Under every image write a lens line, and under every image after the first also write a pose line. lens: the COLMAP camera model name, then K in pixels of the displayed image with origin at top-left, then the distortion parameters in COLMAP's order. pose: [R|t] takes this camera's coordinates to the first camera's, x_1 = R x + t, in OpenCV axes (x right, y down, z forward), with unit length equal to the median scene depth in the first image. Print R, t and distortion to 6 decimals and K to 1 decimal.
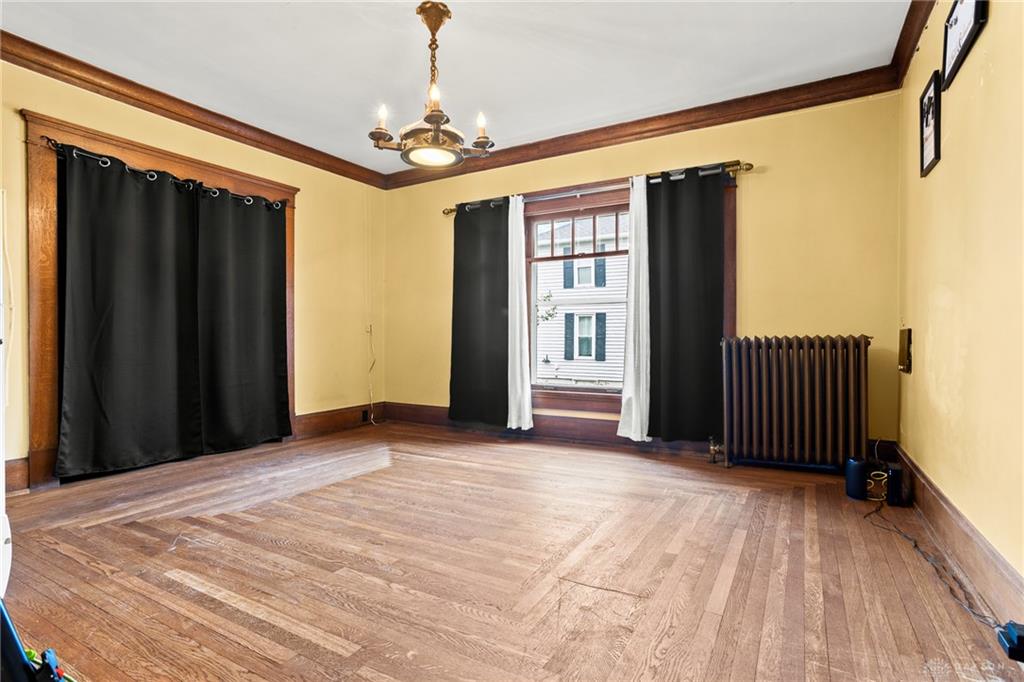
lens RADIAL K [[507.8, 0, 513.9], [0, 507.8, 340.4], [0, 0, 1]] dist [-0.058036, 0.034679]
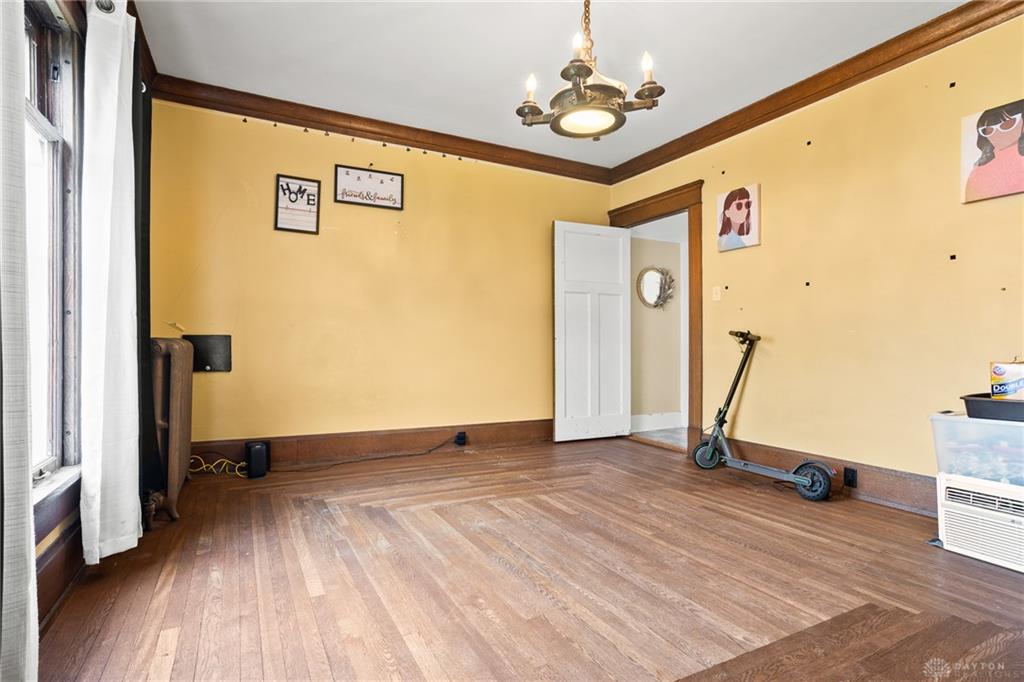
lens RADIAL K [[507.8, 0, 513.9], [0, 507.8, 340.4], [0, 0, 1]] dist [-0.058036, 0.034679]
pose [[-0.855285, 0.004600, 0.518137, -0.580562], [-0.000597, 0.999951, -0.009863, -0.005818], [-0.518157, -0.008745, -0.855241, 2.105231]]
